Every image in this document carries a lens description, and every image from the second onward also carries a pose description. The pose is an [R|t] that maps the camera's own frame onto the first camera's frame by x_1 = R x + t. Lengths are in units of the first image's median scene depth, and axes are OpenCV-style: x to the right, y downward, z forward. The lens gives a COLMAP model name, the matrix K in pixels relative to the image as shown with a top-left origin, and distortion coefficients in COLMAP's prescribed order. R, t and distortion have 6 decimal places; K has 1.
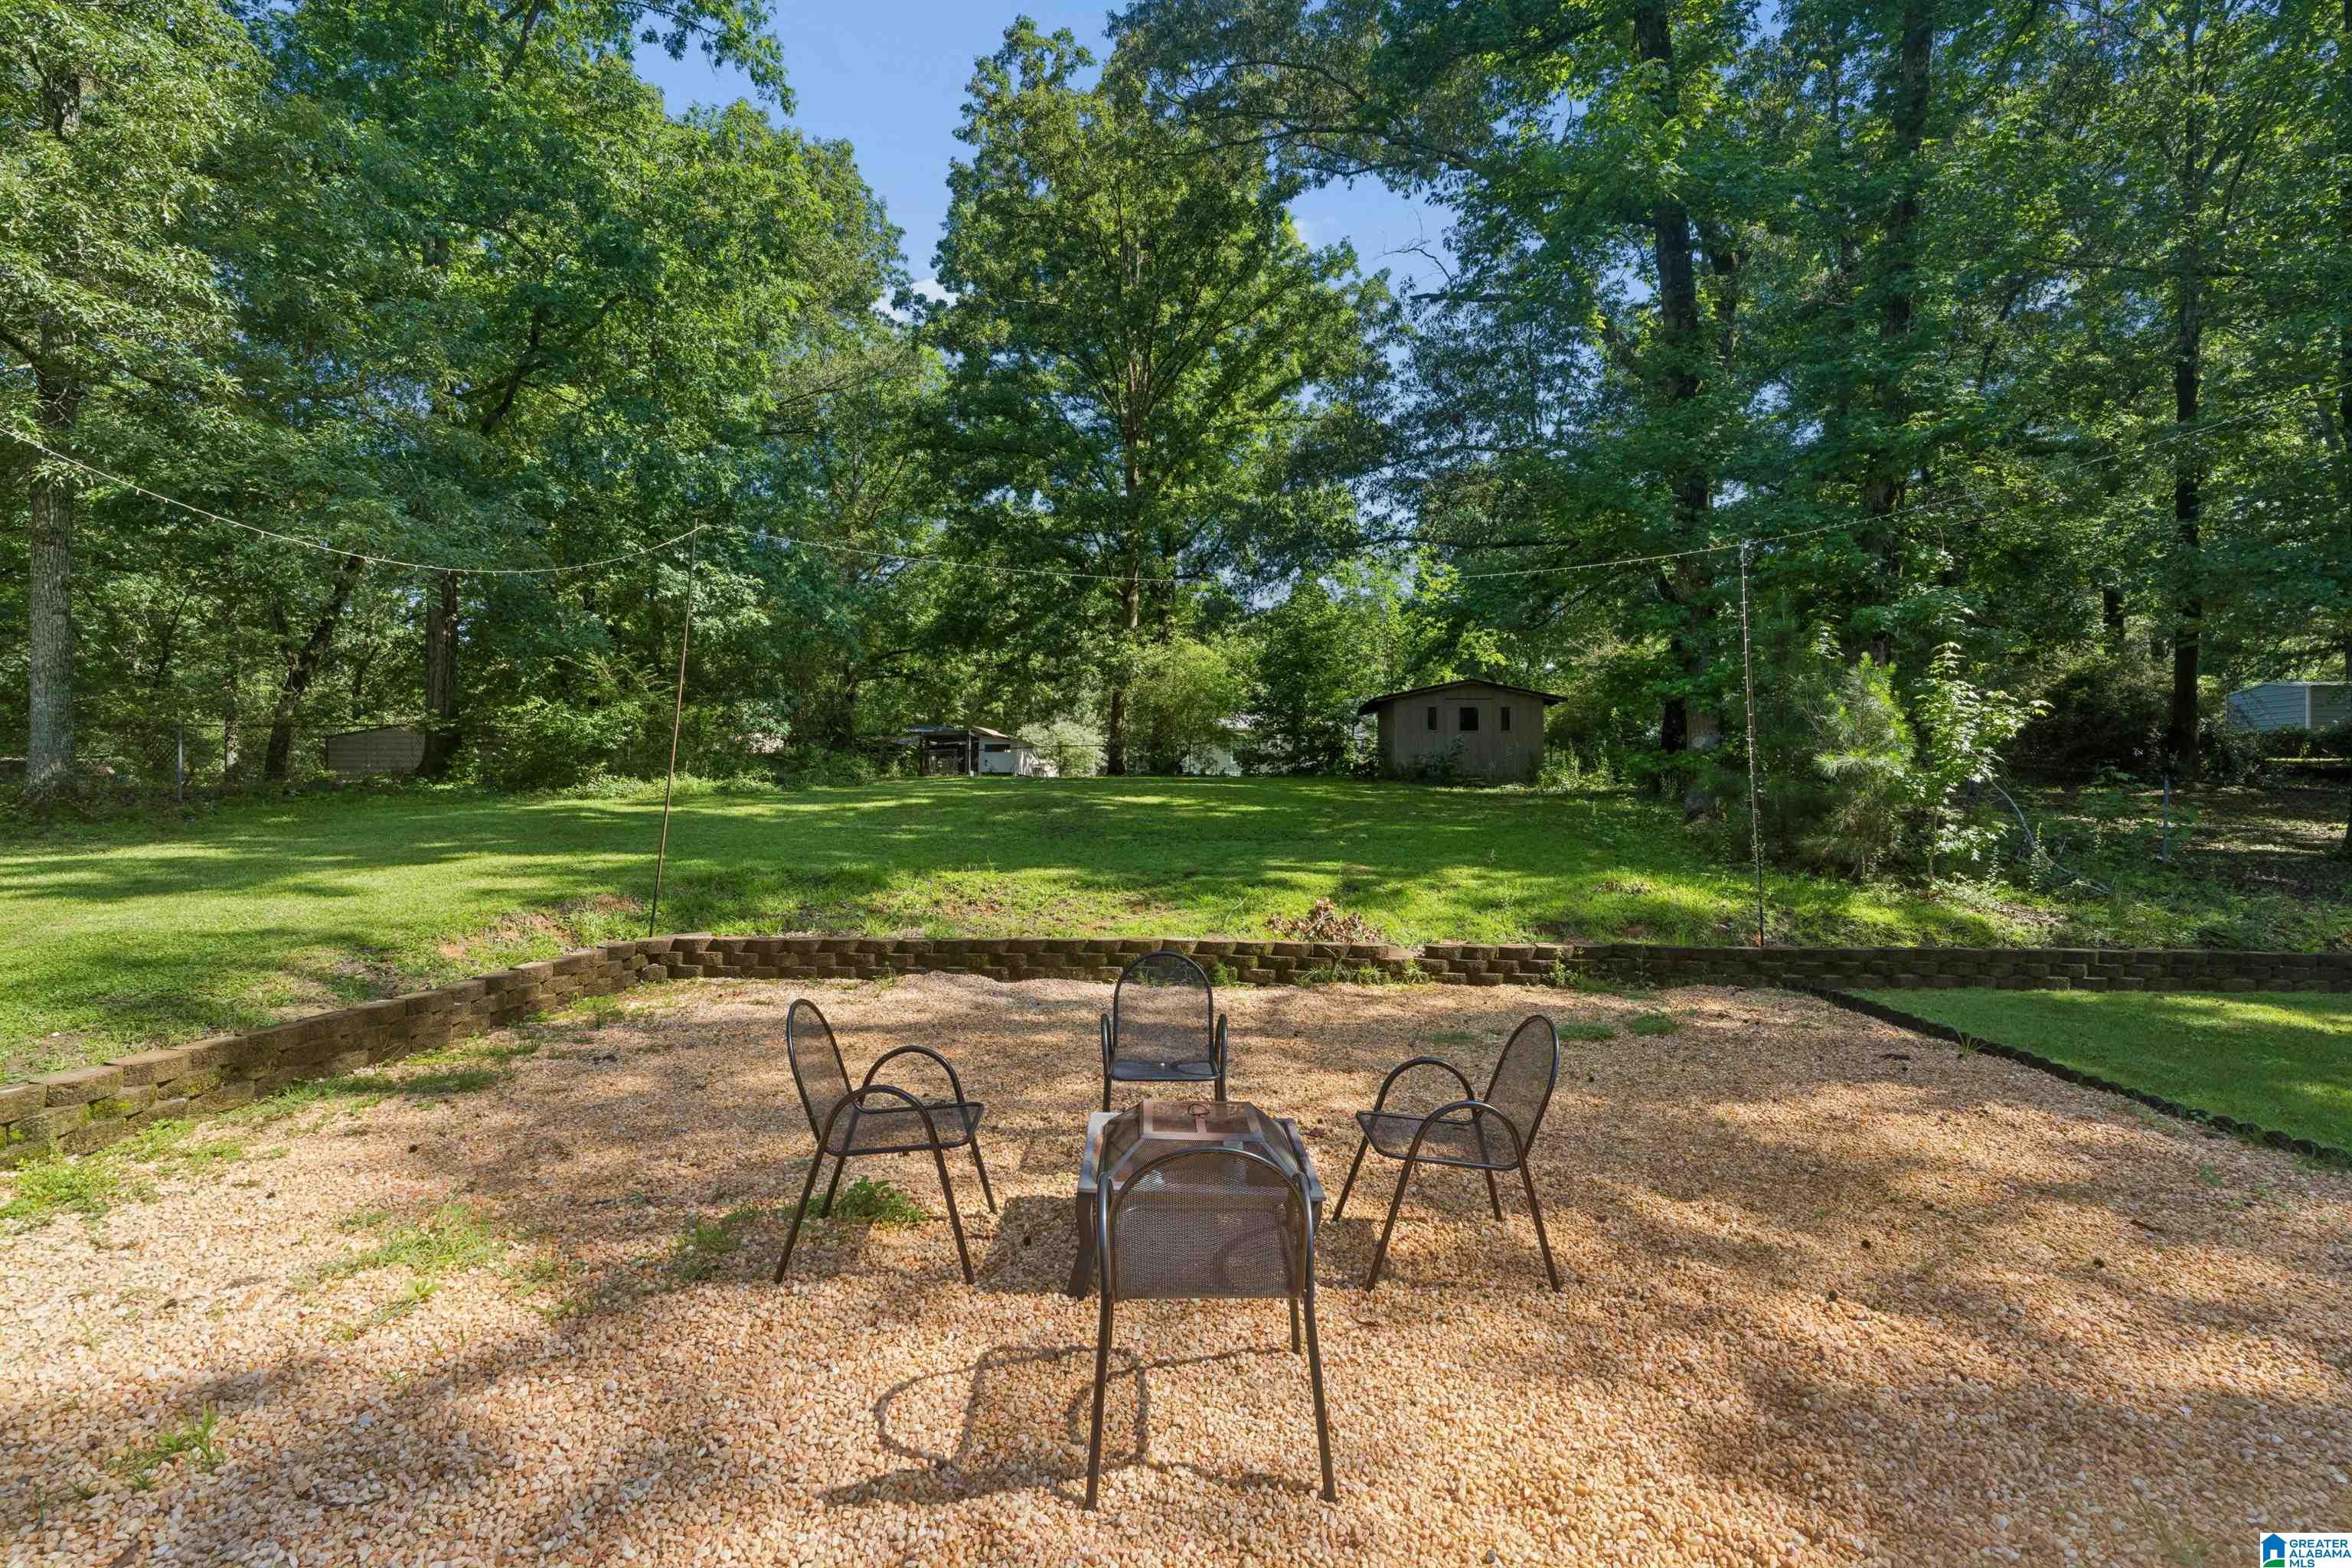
lens RADIAL K [[1064.3, 0, 1181.9], [0, 1064.3, 780.8], [0, 0, 1]] dist [-0.002905, 0.000085]
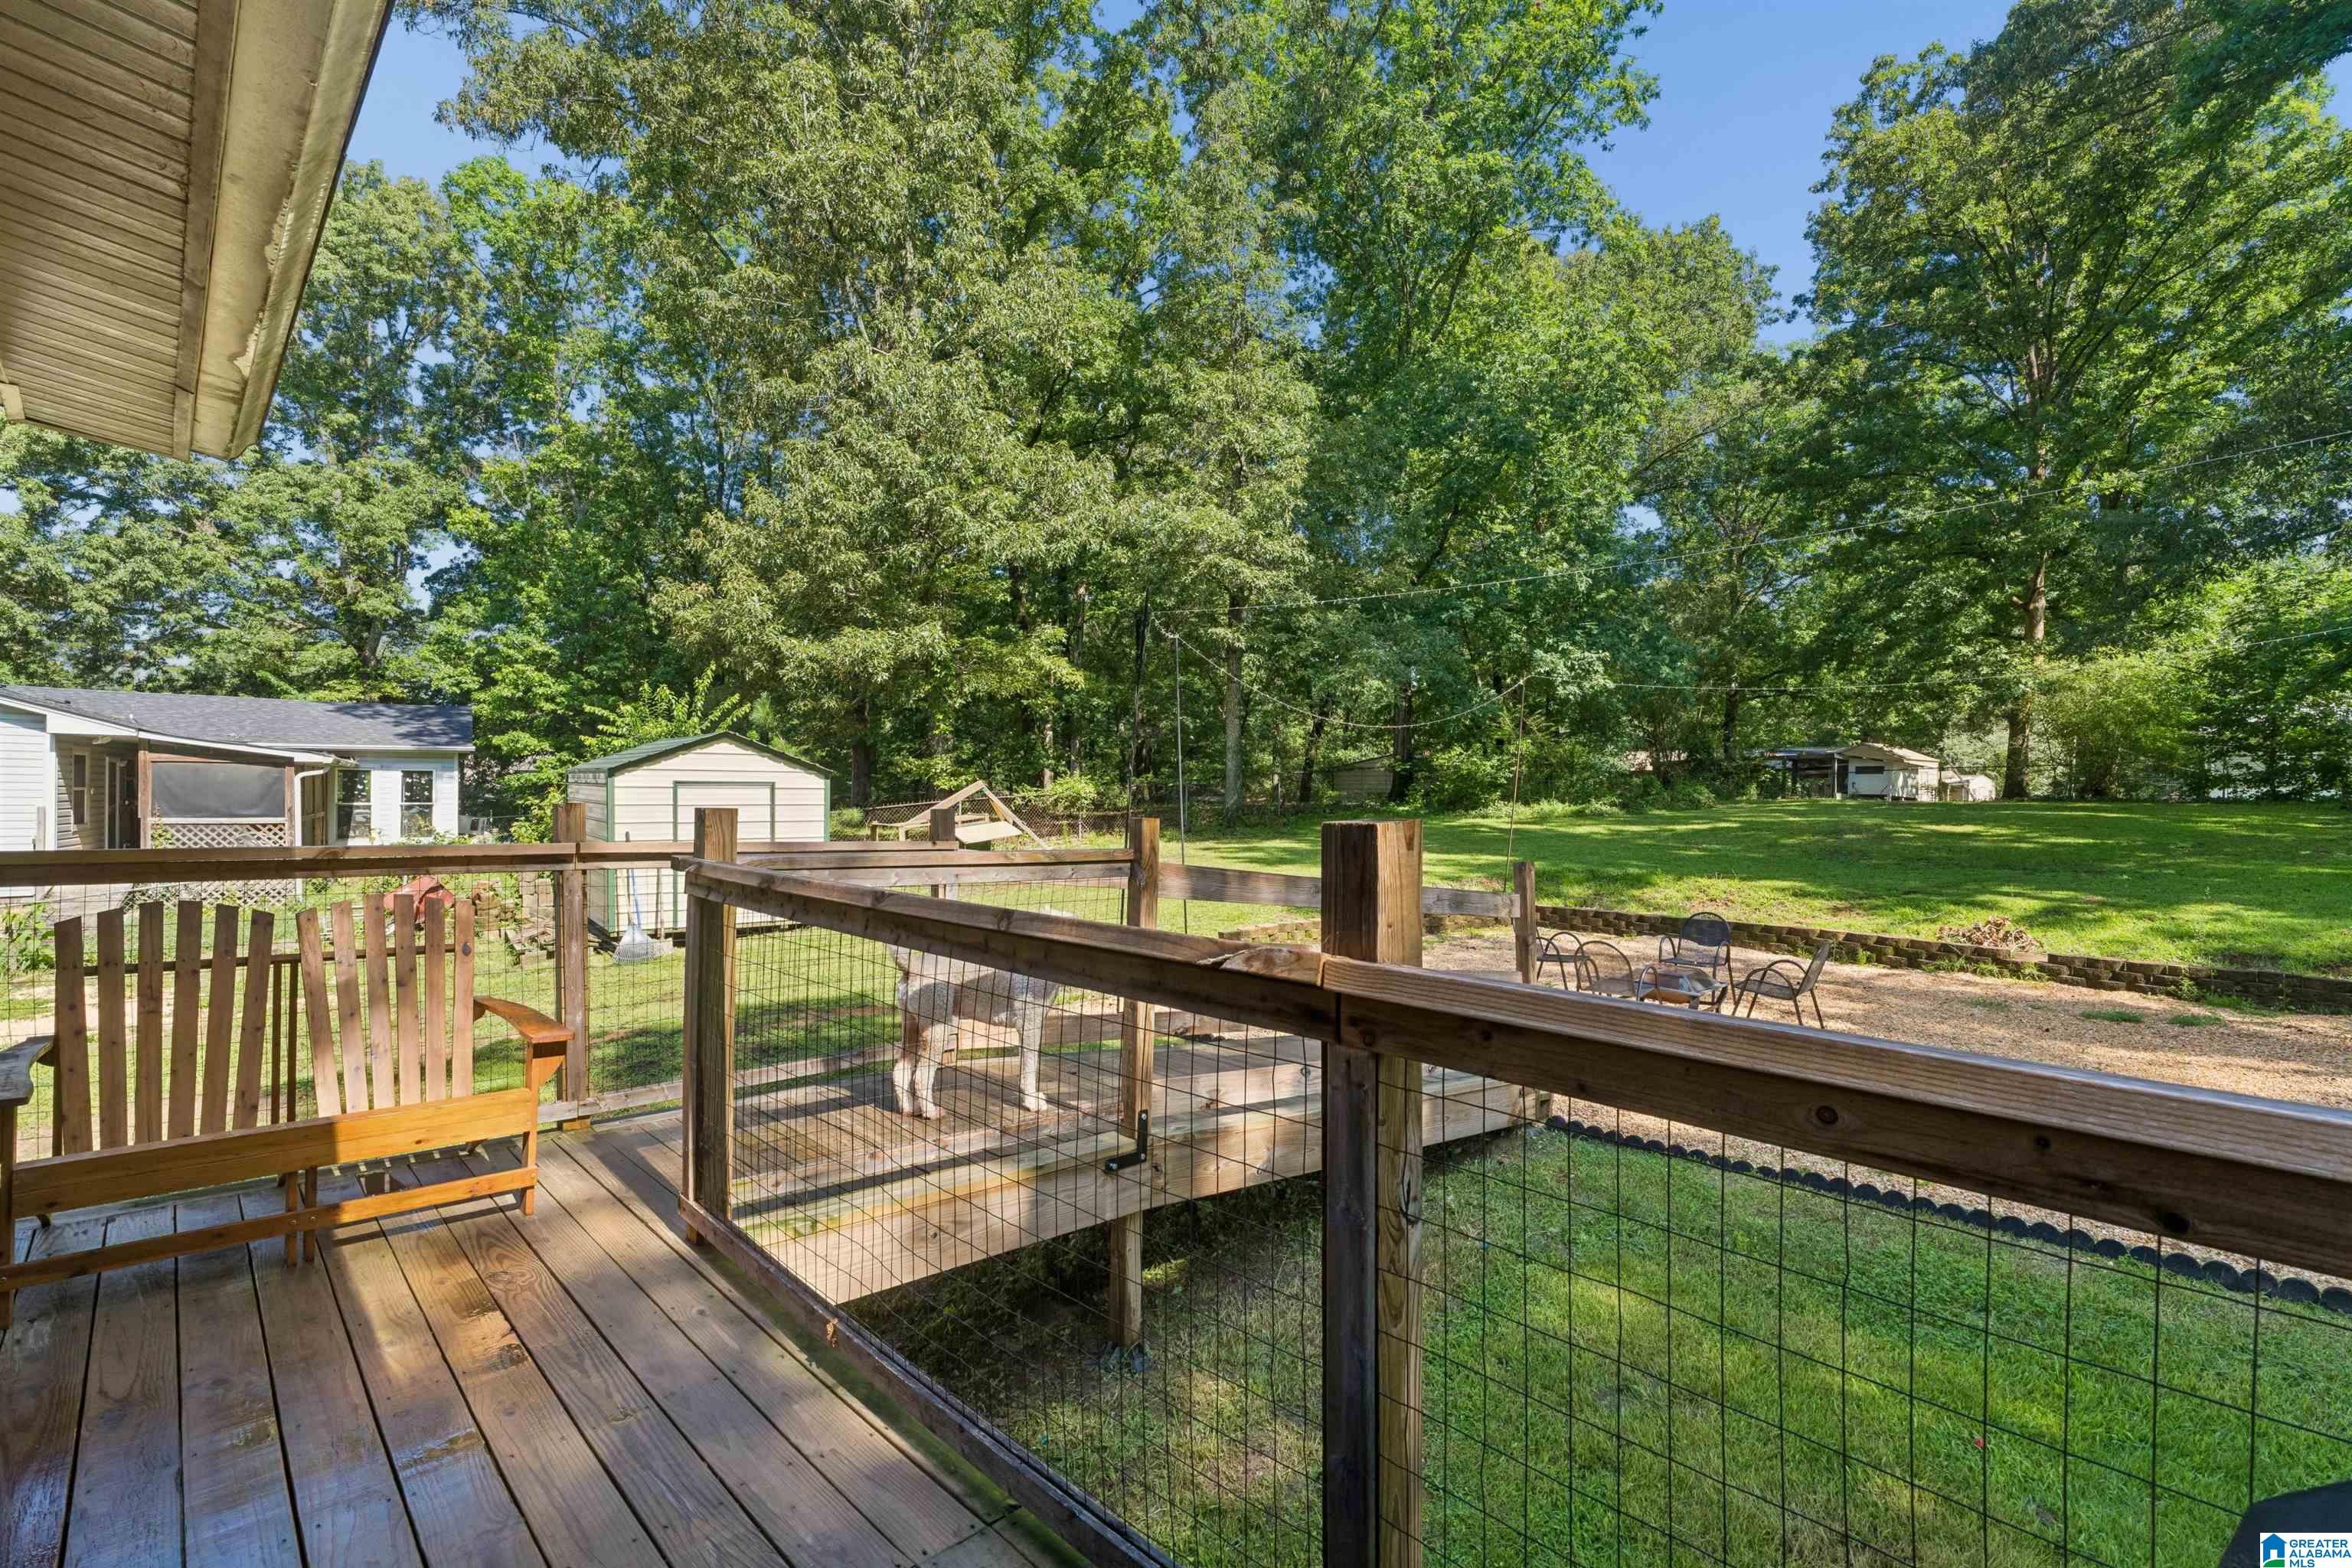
lens RADIAL K [[1071.4, 0, 1189.9], [0, 1071.4, 799.4], [0, 0, 1]] dist [-0.001265, -0.000214]
pose [[0.697272, 0.007342, -0.716769, 0.194902], [-0.003045, 0.999969, 0.007281, -0.017090], [0.716800, -0.002894, 0.697273, -0.292482]]
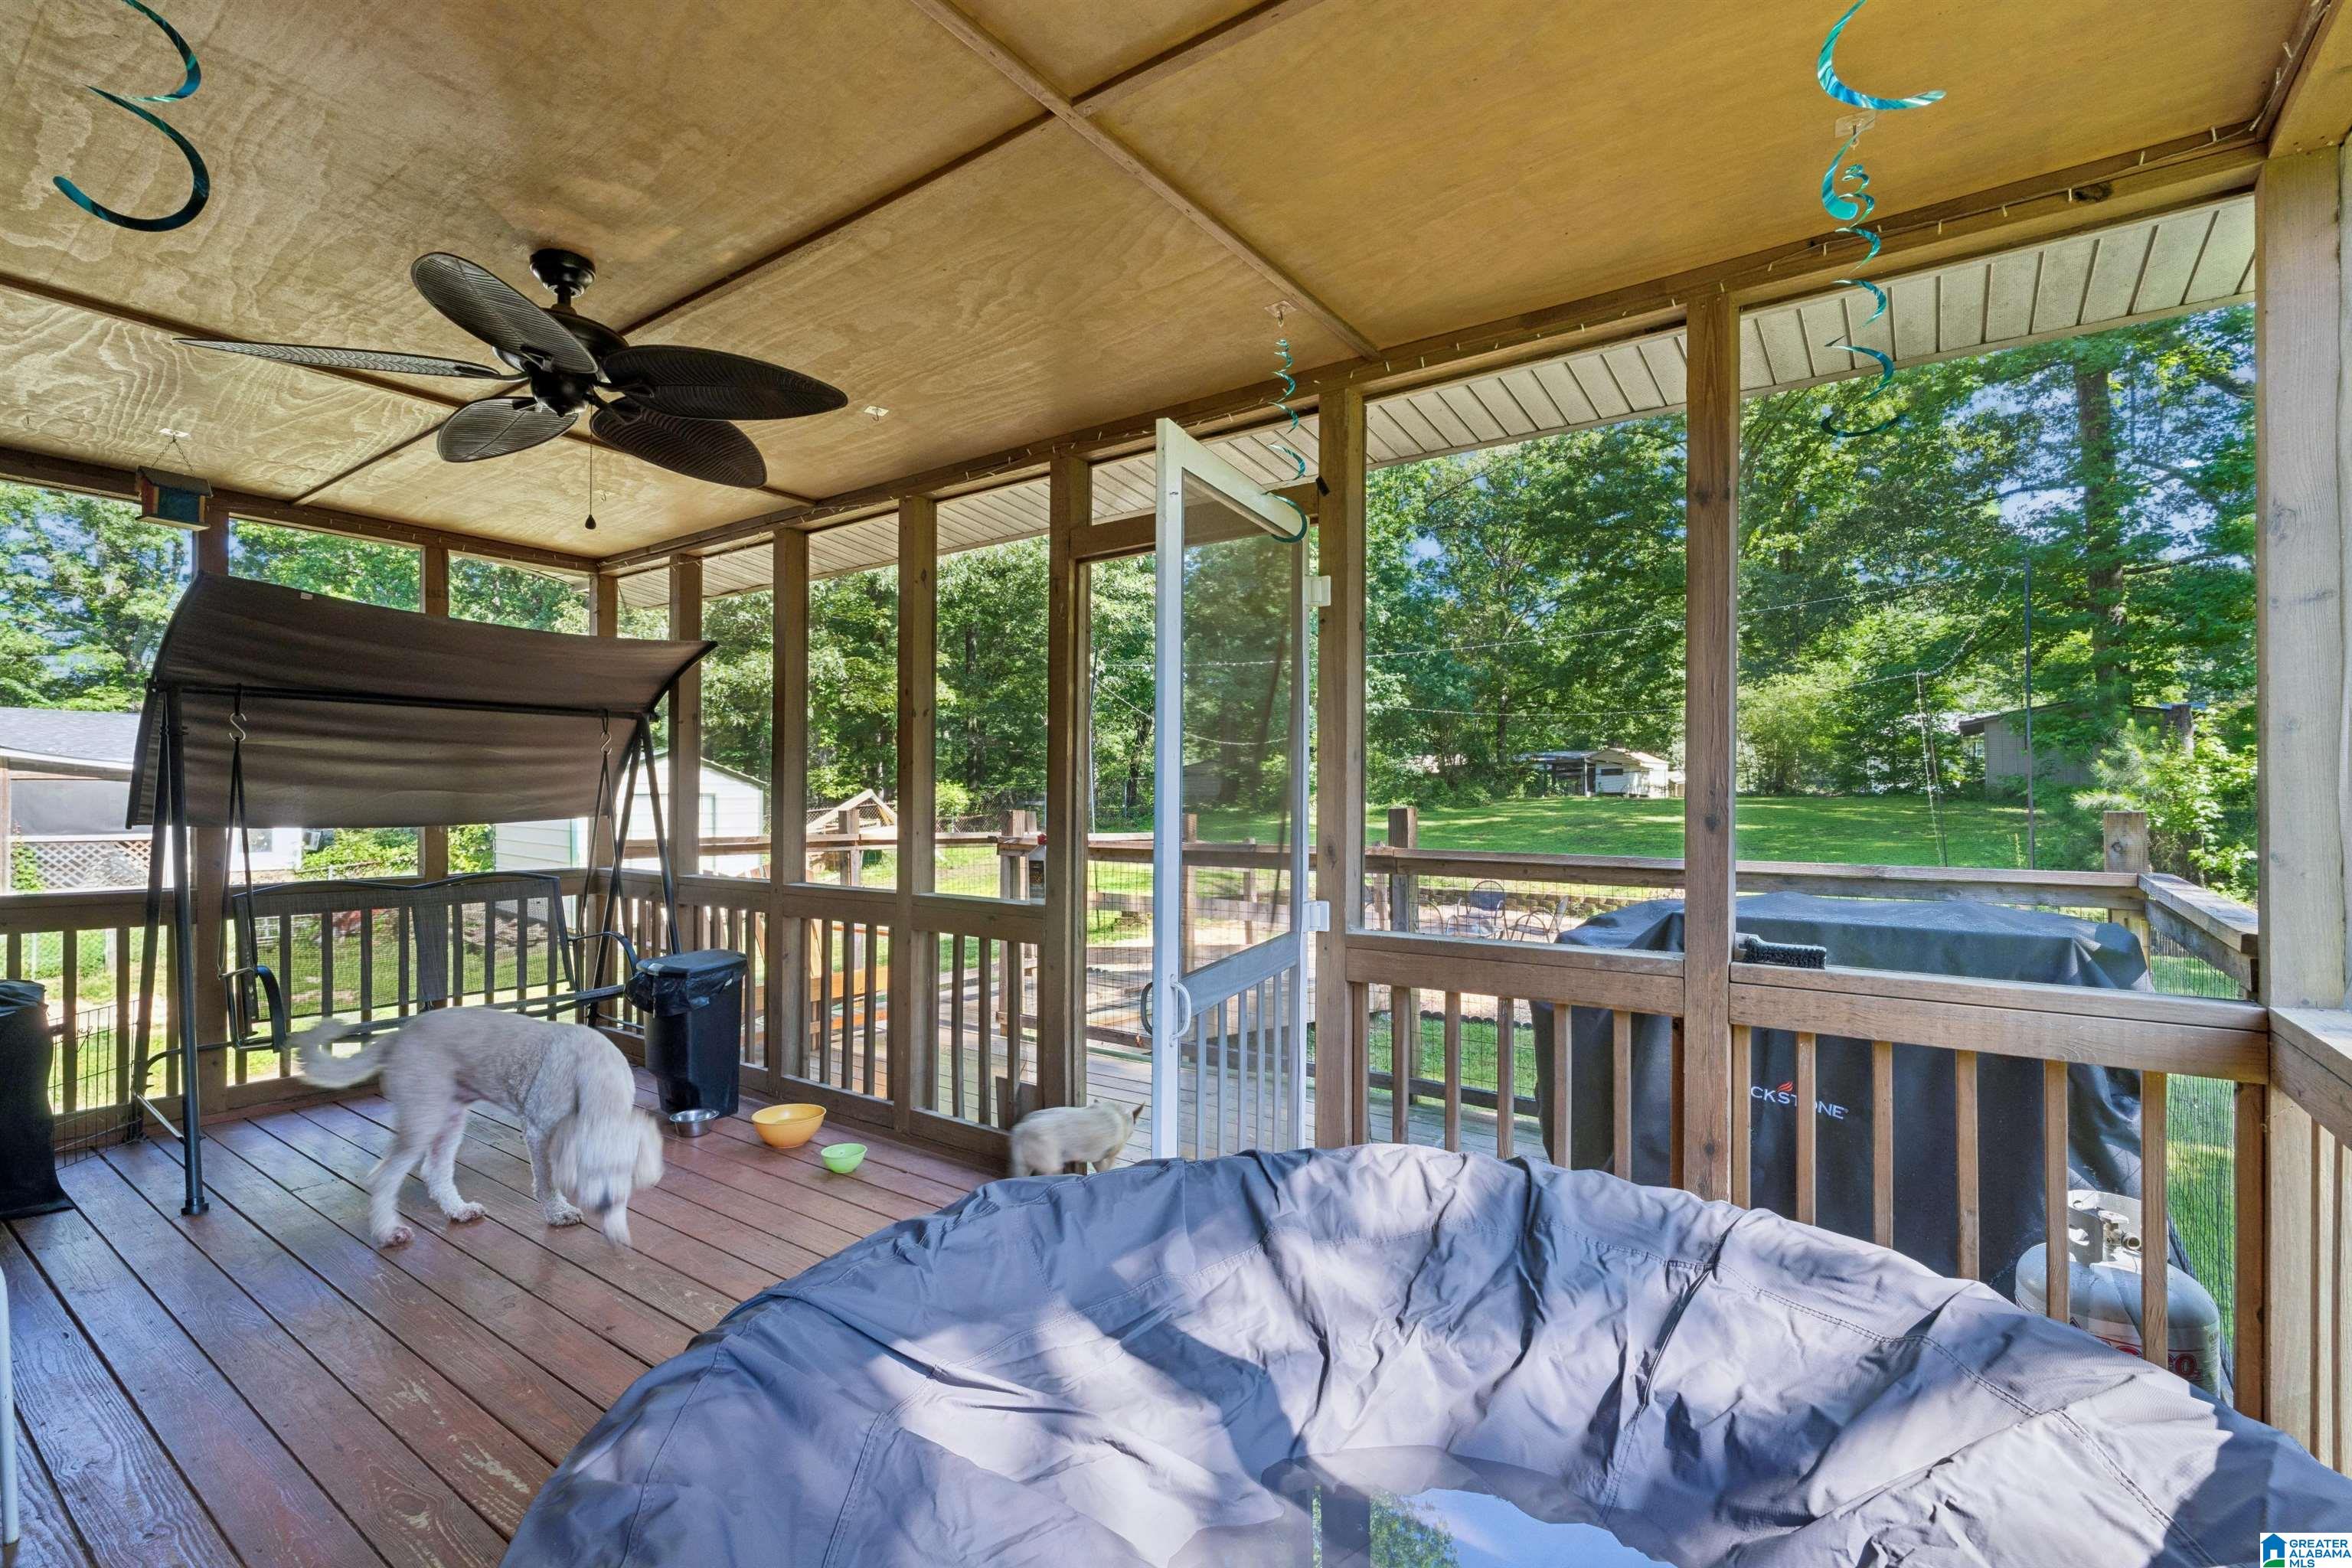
lens RADIAL K [[1064.3, 0, 1181.9], [0, 1064.3, 780.8], [0, 0, 1]] dist [-0.002905, 0.000085]
pose [[0.811064, -0.014461, -0.584778, 0.249920], [0.008465, 0.999880, -0.012985, -0.018824], [0.584896, 0.005581, 0.811089, -0.452703]]
